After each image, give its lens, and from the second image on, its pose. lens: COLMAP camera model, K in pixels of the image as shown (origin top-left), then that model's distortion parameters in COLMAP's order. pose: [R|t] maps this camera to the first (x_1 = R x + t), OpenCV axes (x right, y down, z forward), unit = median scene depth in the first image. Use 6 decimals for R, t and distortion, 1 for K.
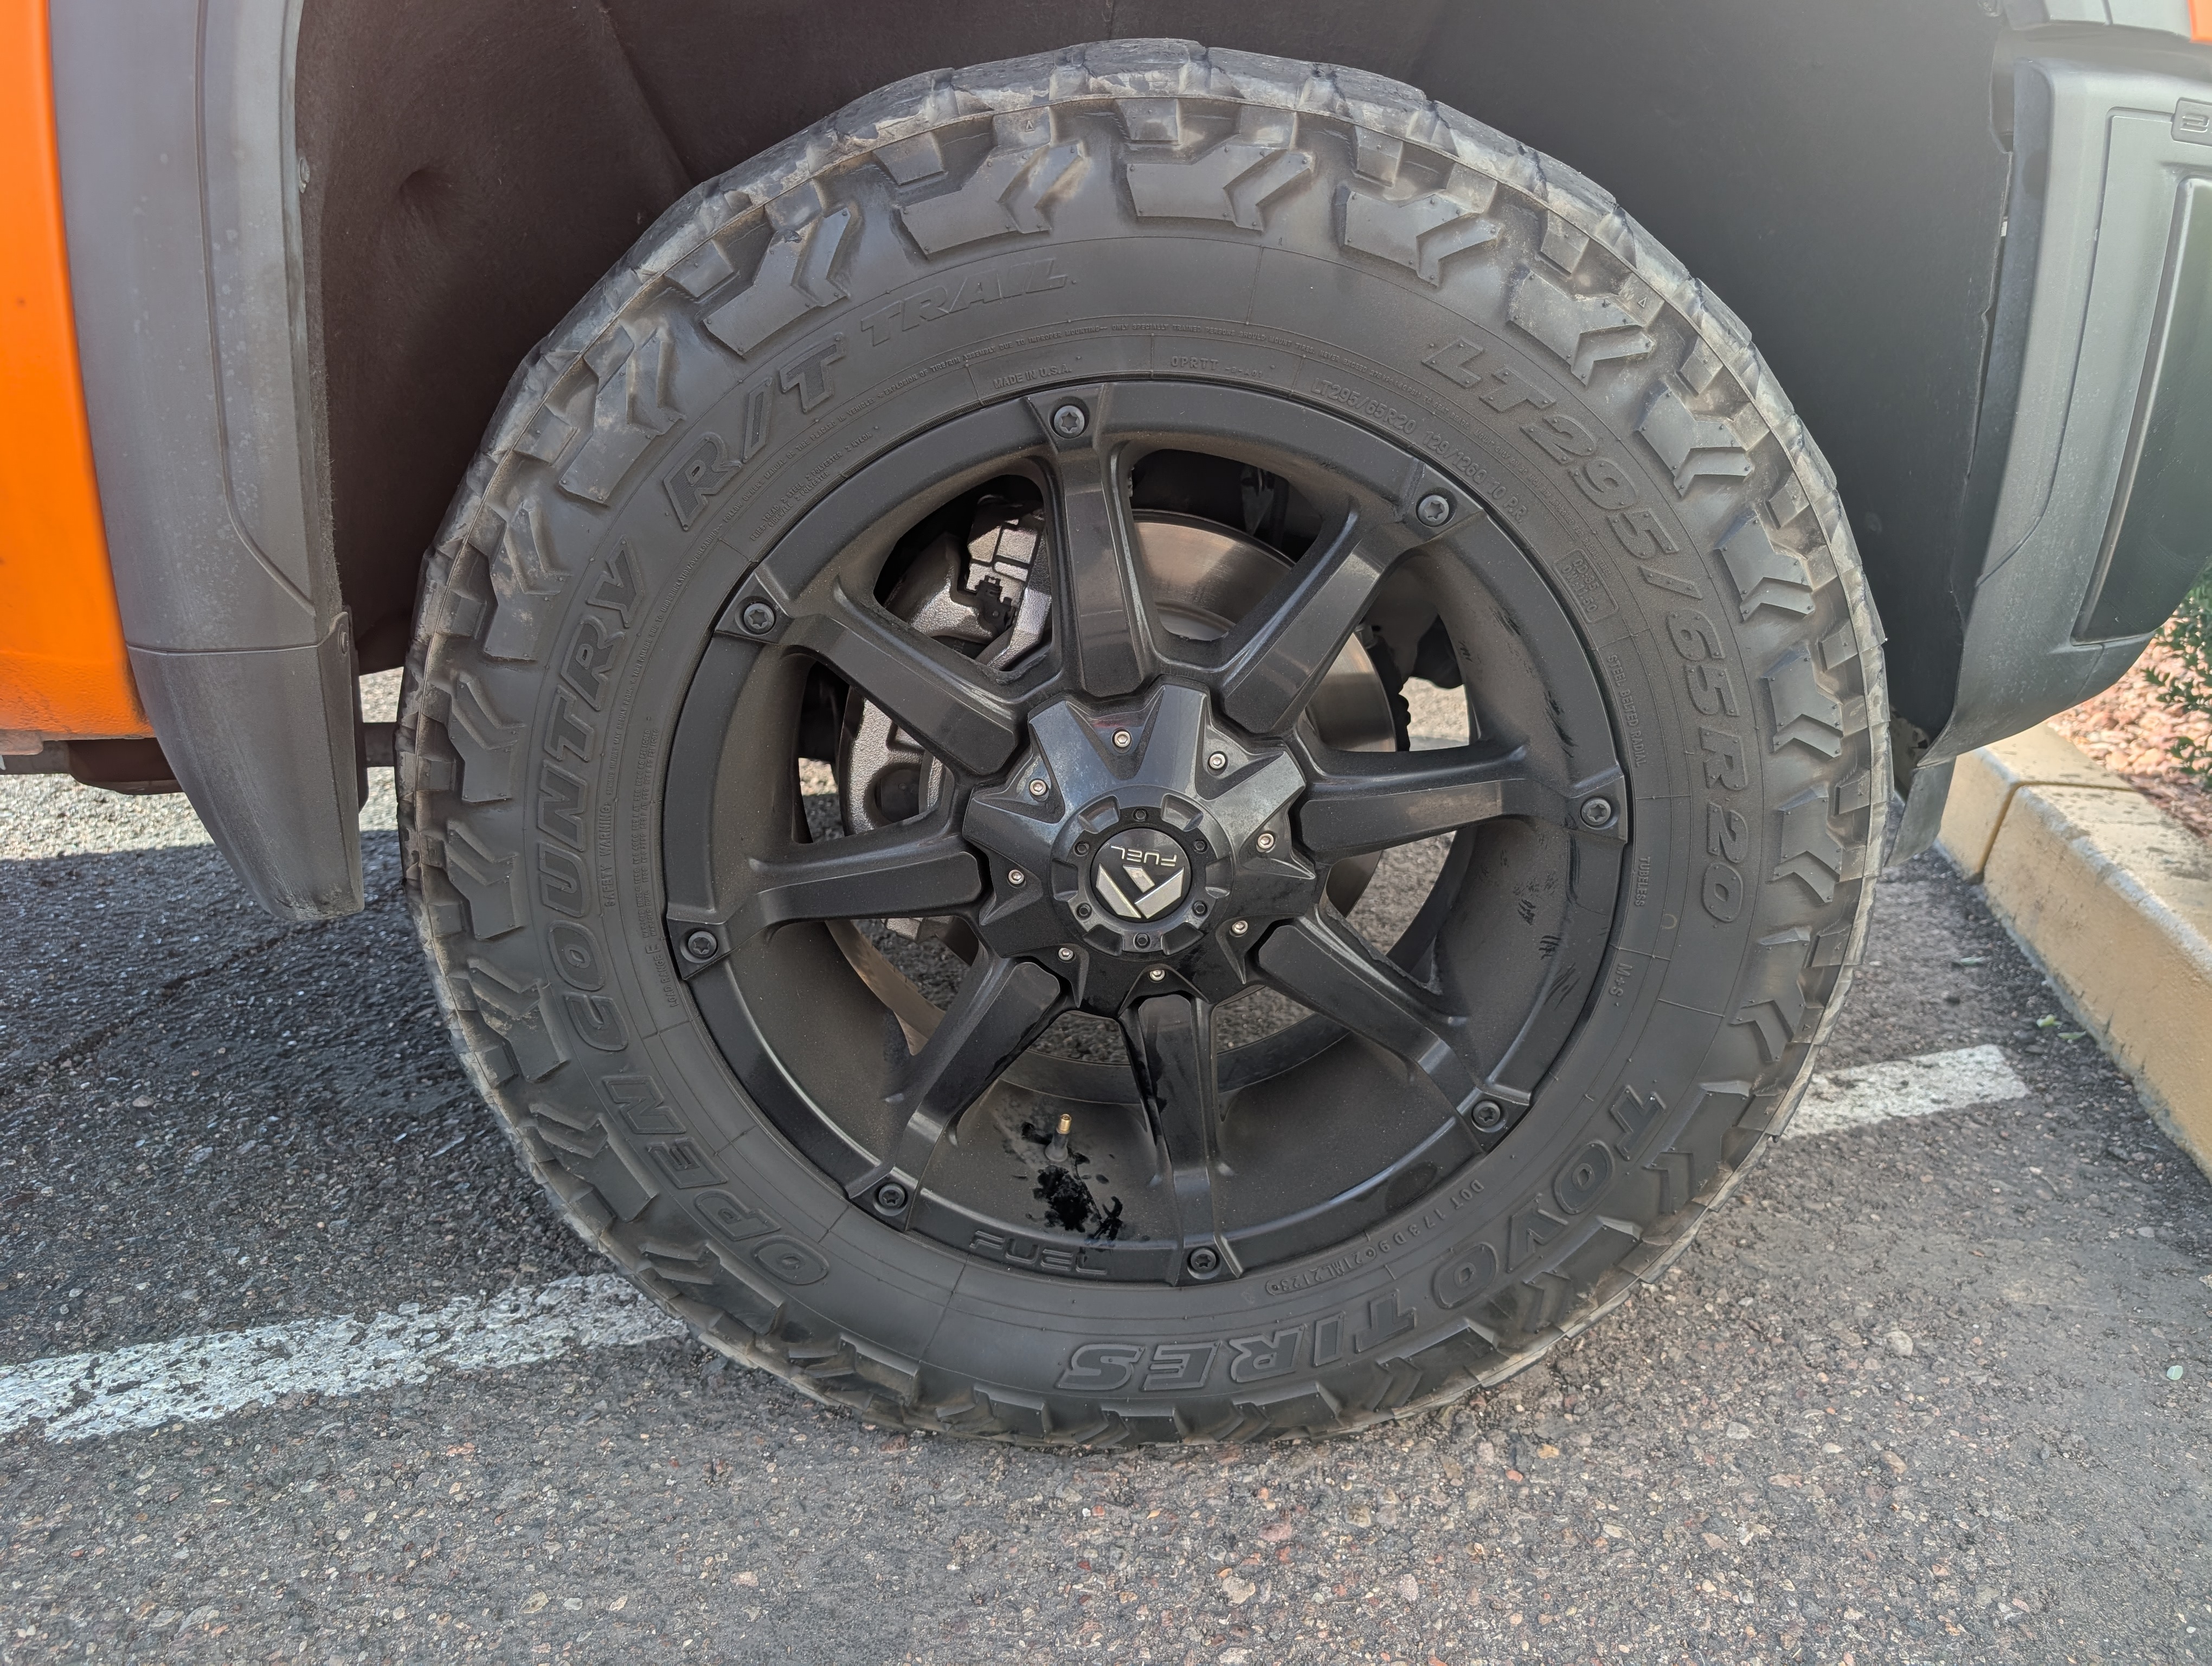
lens RADIAL K [[1598.2, 0, 1107.3], [0, 1598.2, 828.9], [0, 0, 1]] dist [0.015991, -0.011199]
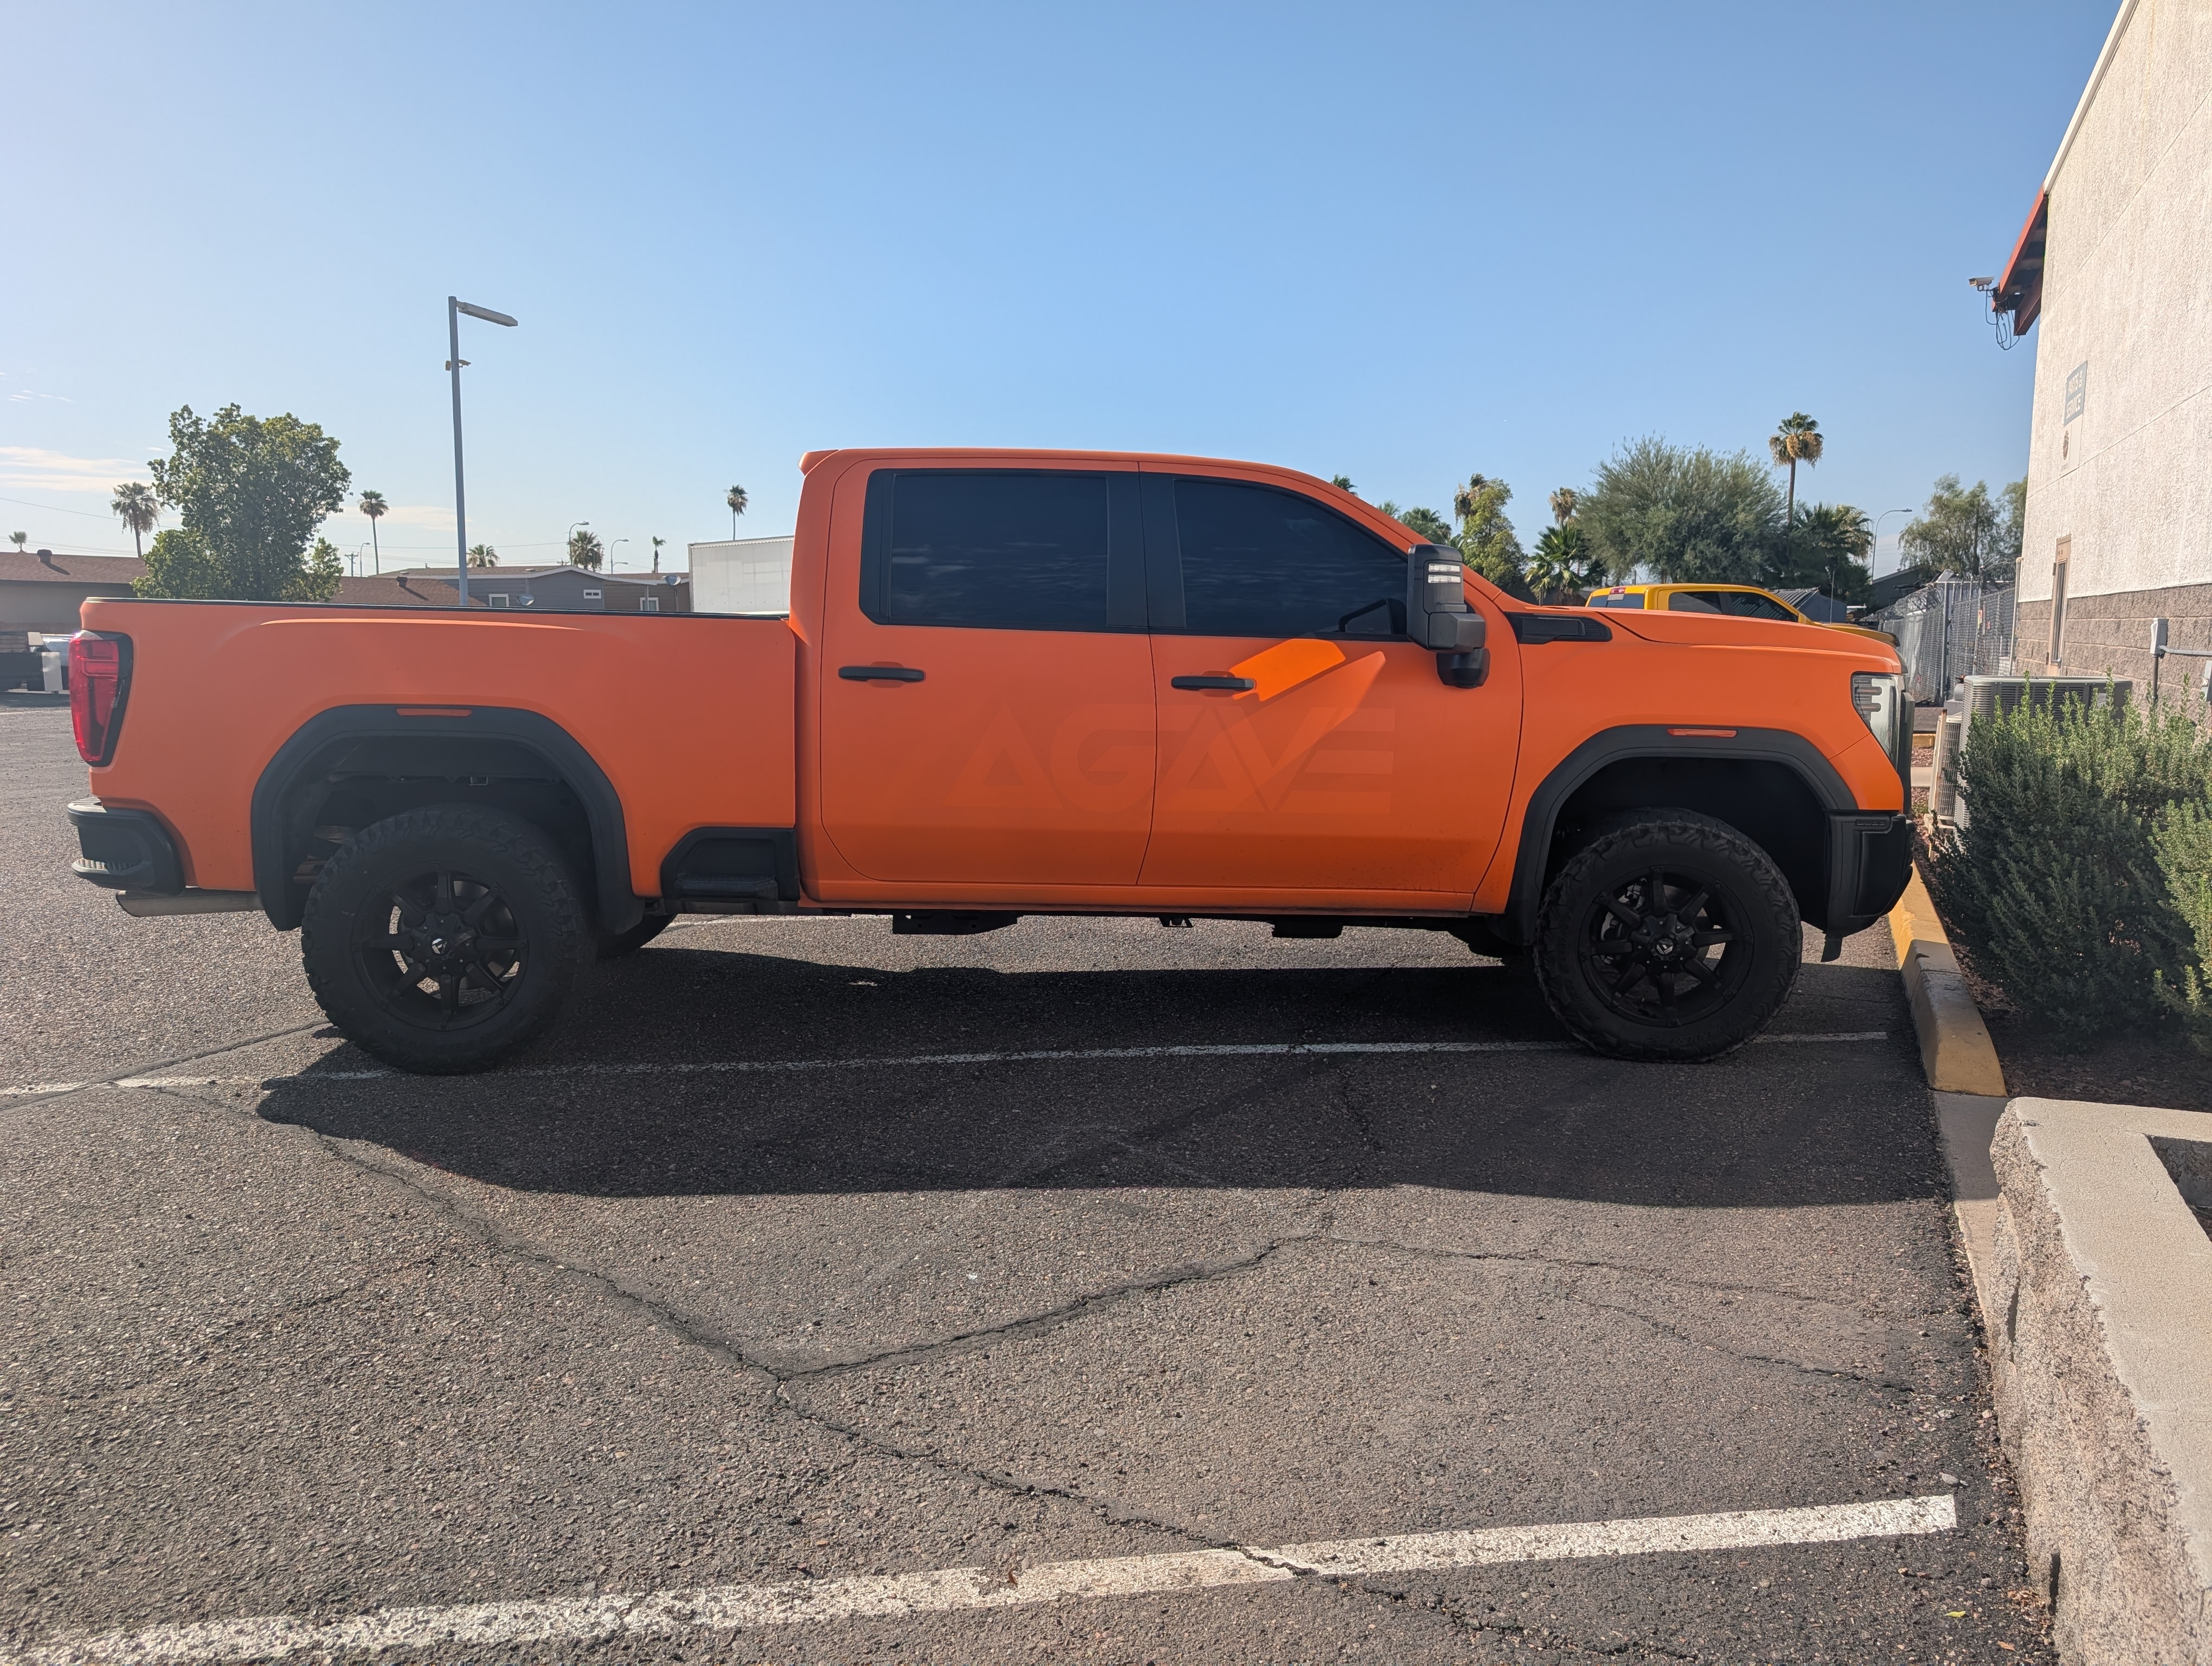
lens RADIAL K [[1598.2, 0, 1107.3], [0, 1598.2, 840.3], [0, 0, 1]] dist [0.015991, -0.011199]
pose [[0.985501, 0.029401, -0.167101, -1.037732], [-0.055737, 0.986313, -0.155180, 0.680050], [0.160252, 0.162244, 0.973651, -5.160753]]
